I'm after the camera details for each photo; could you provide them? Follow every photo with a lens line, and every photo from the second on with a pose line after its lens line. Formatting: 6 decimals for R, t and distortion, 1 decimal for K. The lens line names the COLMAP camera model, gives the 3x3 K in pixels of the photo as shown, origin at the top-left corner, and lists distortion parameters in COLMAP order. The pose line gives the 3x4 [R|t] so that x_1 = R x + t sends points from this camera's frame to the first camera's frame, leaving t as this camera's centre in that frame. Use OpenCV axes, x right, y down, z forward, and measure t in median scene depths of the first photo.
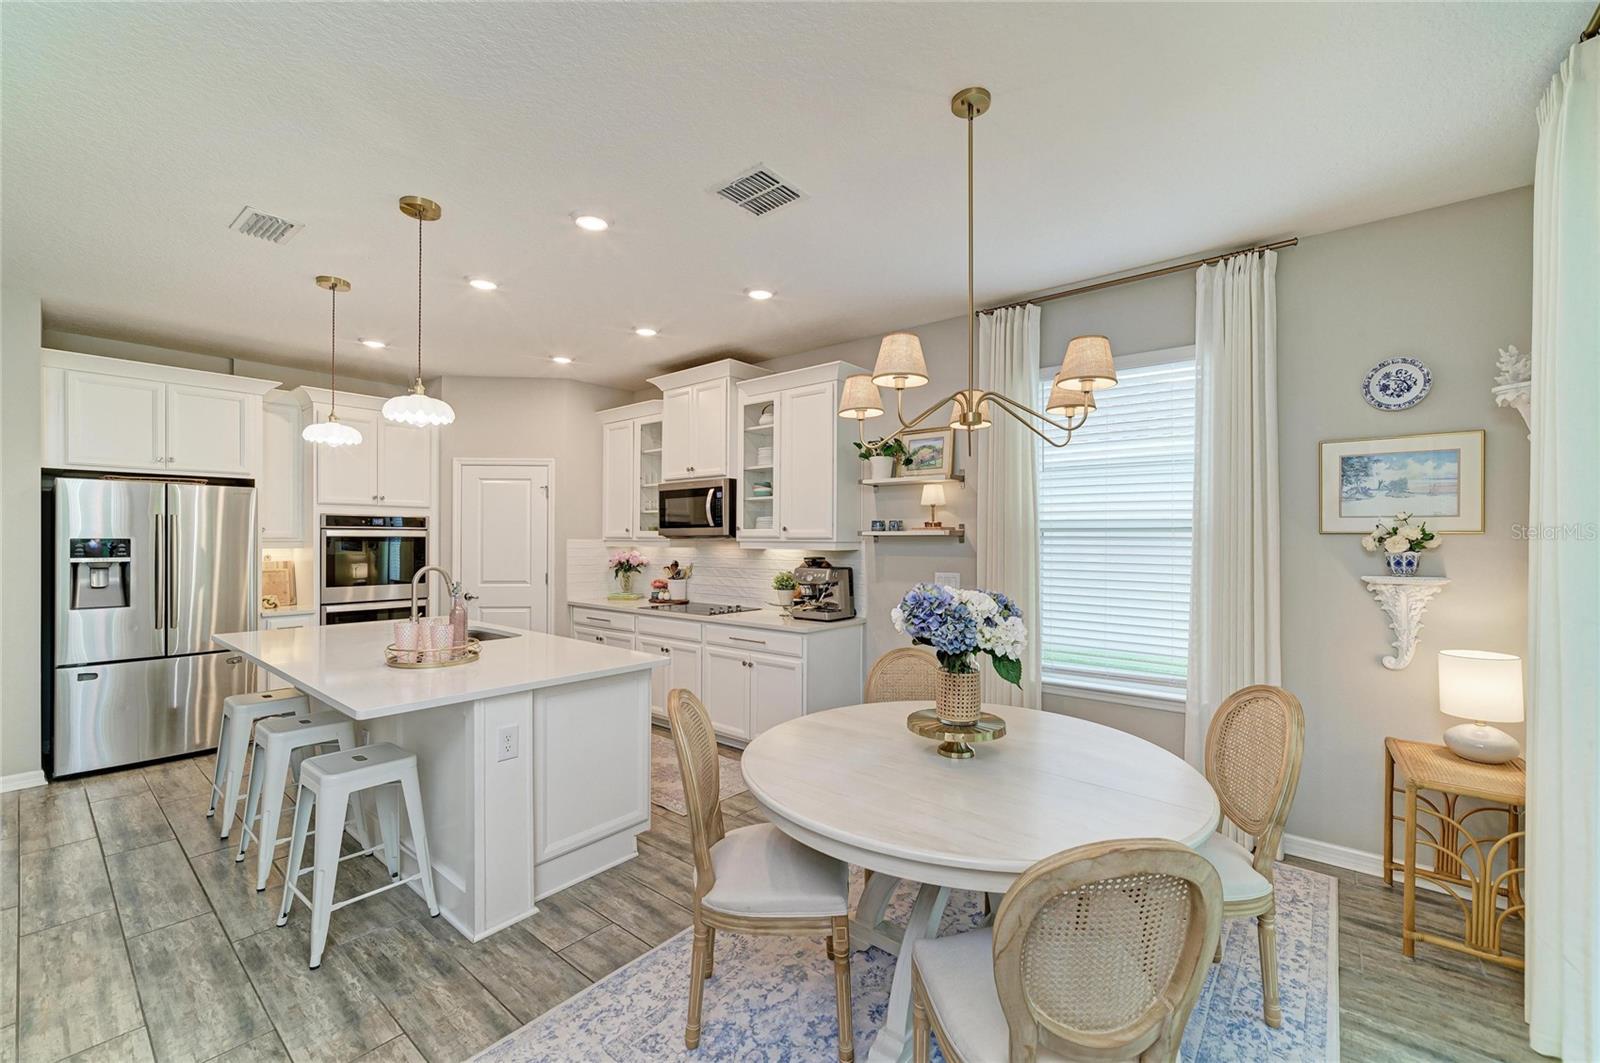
lens RADIAL K [[649.9, 0, 788.5], [0, 649.9, 536.3], [0, 0, 1]] dist [-0.015212, 0.004885]
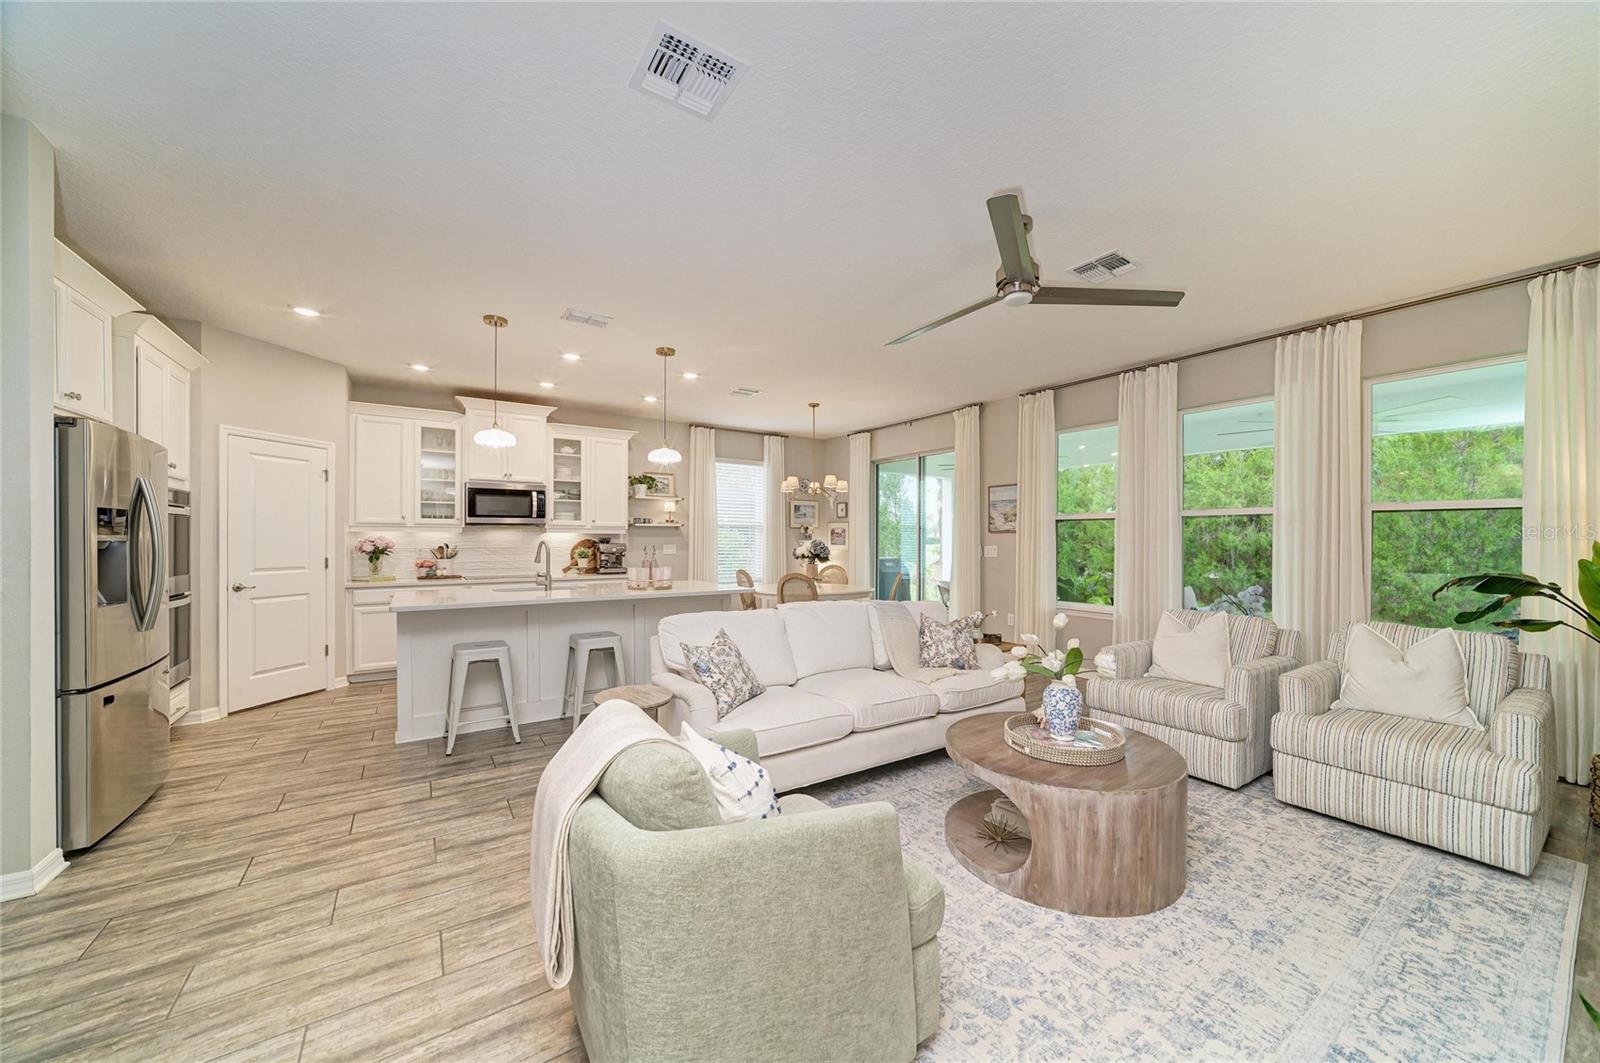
lens RADIAL K [[570.0, 0, 810.6], [0, 570.0, 540.5], [0, 0, 1]] dist [-0.016529, 0.002903]
pose [[0.276374, -0.004562, 0.961039, -1.163863], [-0.004972, 0.999969, 0.006176, 0.025137], [-0.961037, -0.006485, 0.276342, 0.059715]]
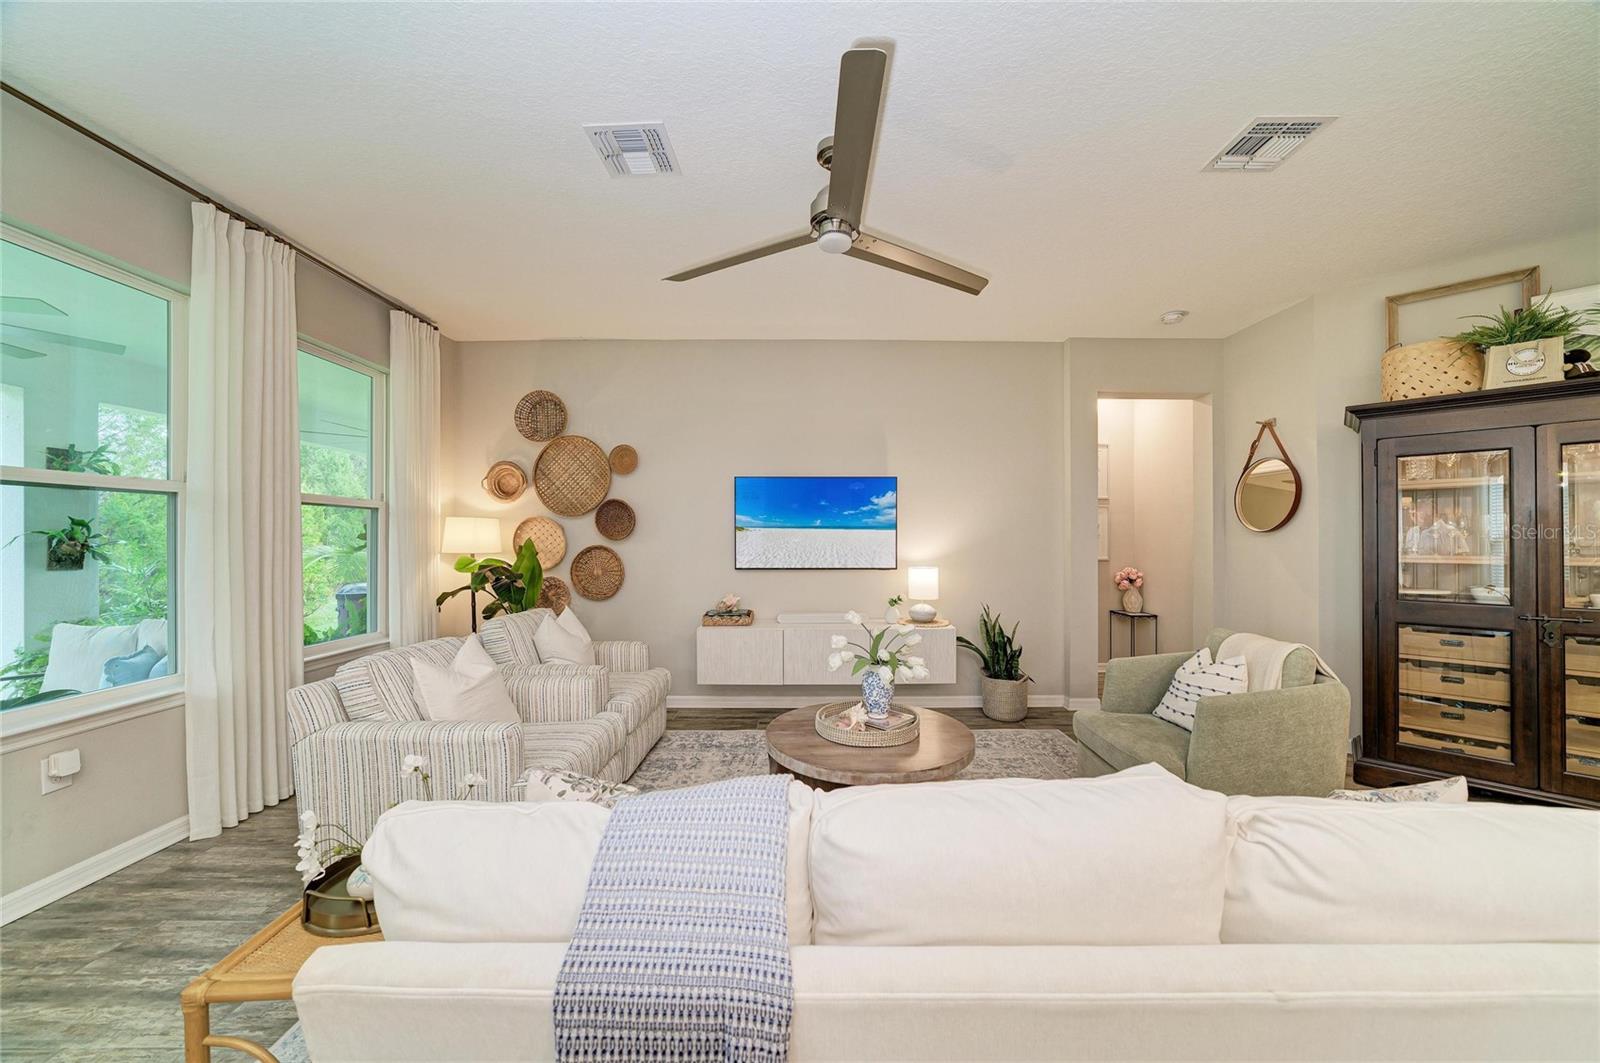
lens RADIAL K [[570.0, 0, 814.4], [0, 570.0, 535.3], [0, 0, 1]] dist [-0.016529, 0.002903]
pose [[-0.766804, -0.006998, -0.641844, -0.266707], [-0.000152, 0.999943, -0.010720, 0.030202], [0.641882, -0.008123, -0.766761, 0.353443]]
